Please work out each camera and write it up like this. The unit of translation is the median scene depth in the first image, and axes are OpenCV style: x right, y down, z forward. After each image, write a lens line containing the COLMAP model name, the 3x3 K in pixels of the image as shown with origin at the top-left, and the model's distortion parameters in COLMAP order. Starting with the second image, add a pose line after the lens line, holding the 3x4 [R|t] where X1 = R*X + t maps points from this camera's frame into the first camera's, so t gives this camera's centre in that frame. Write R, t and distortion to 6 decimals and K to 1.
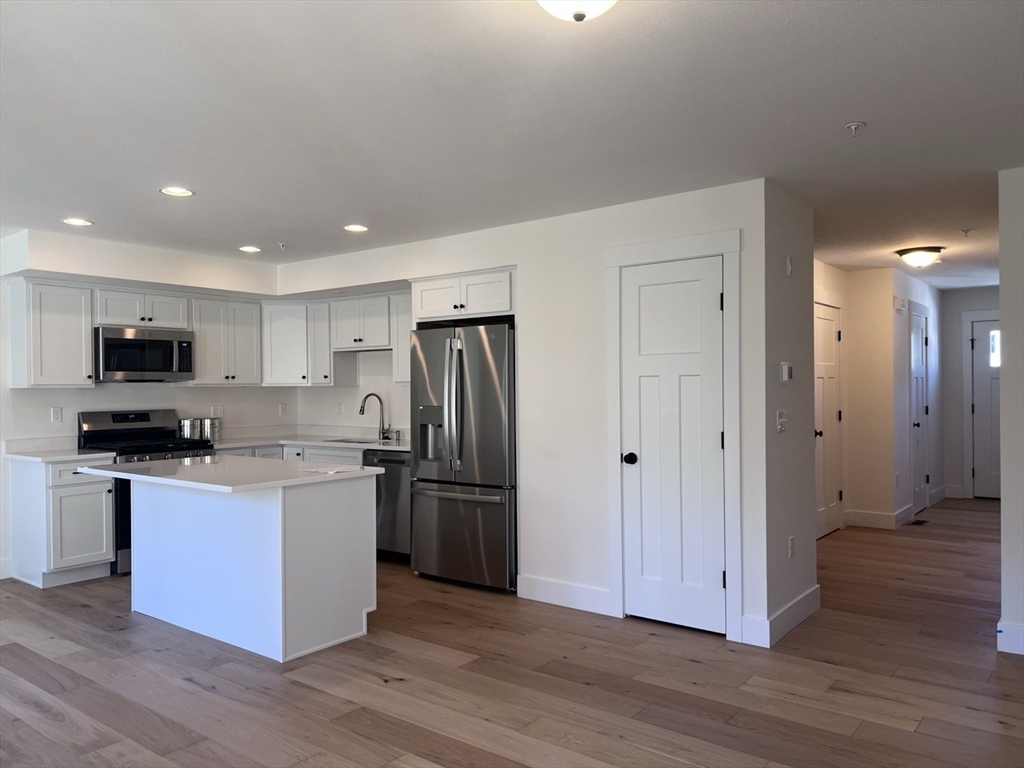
lens RADIAL K [[776.8, 0, 512.0], [0, 776.8, 384.0], [0, 0, 1]] dist [0.002898, -0.000396]
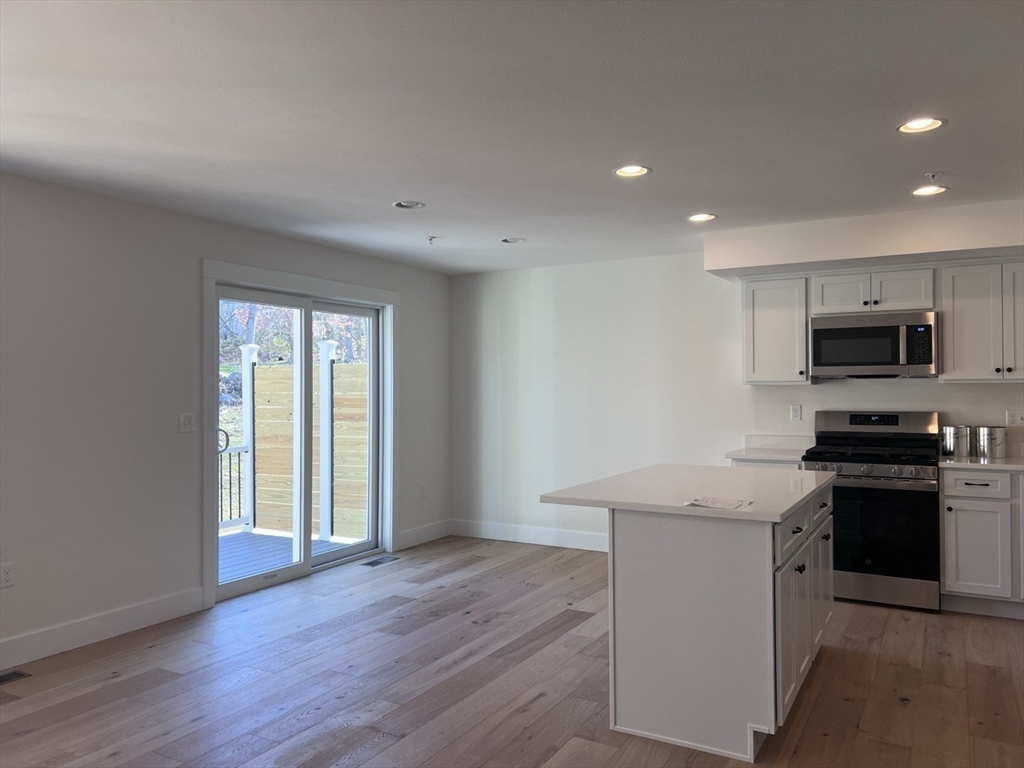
lens RADIAL K [[776.8, 0, 512.0], [0, 776.8, 384.0], [0, 0, 1]] dist [0.002898, -0.000396]
pose [[0.134344, 0.001176, -0.990934, 0.308797], [0.004823, 0.999987, 0.001841, 0.000775], [0.990923, -0.005027, 0.134336, 0.507517]]
